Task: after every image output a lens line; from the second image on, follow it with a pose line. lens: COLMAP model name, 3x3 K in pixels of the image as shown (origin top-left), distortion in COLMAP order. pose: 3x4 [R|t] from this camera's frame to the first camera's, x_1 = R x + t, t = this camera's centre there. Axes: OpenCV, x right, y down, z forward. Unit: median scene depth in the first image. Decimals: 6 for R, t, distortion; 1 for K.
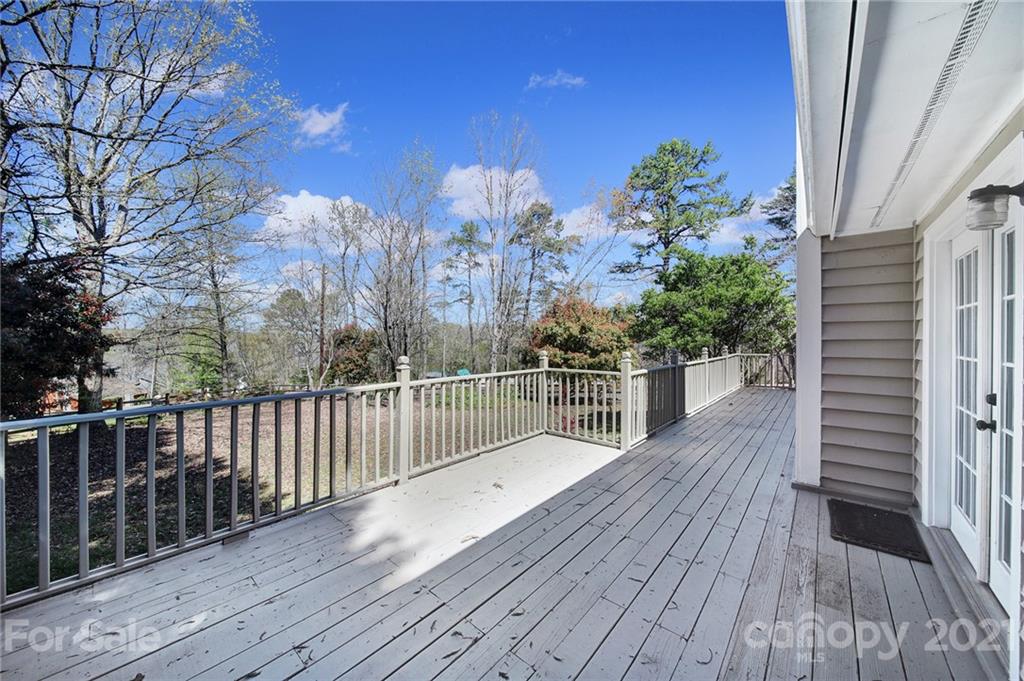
lens RADIAL K [[357.6, 0, 511.5], [0, 357.6, 336.6], [0, 0, 1]] dist [-0.001660, -0.000354]
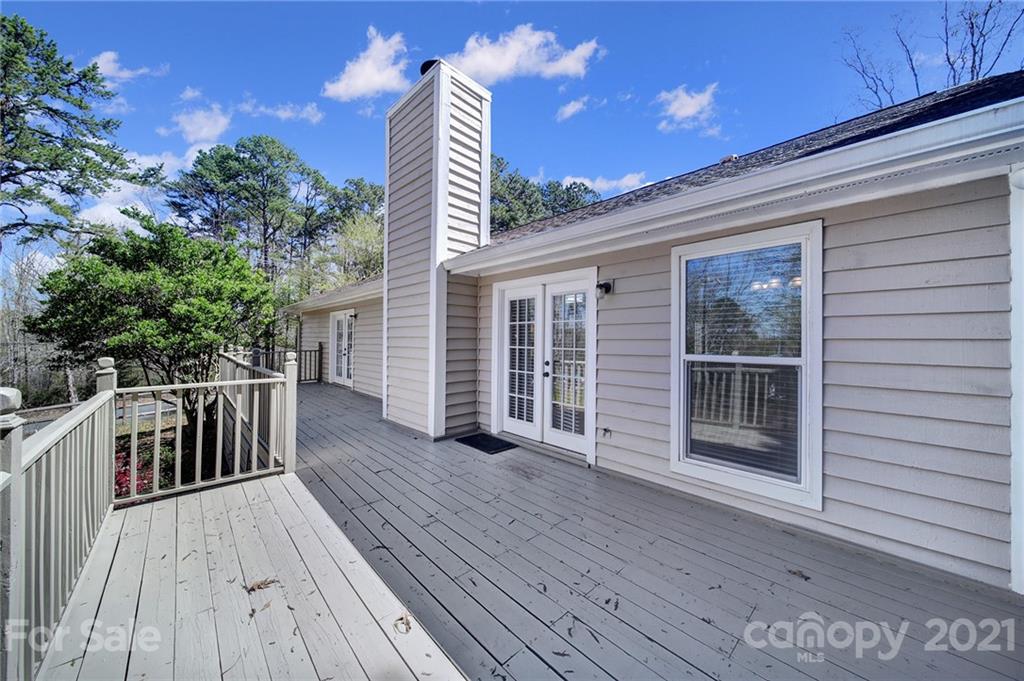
lens RADIAL K [[357.6, 0, 511.5], [0, 357.6, 336.6], [0, 0, 1]] dist [-0.001660, -0.000354]
pose [[0.105058, 0.004503, 0.994456, -0.506347], [-0.010696, 0.999937, -0.003398, 0.003601], [-0.994409, -0.010279, 0.105100, 0.460904]]
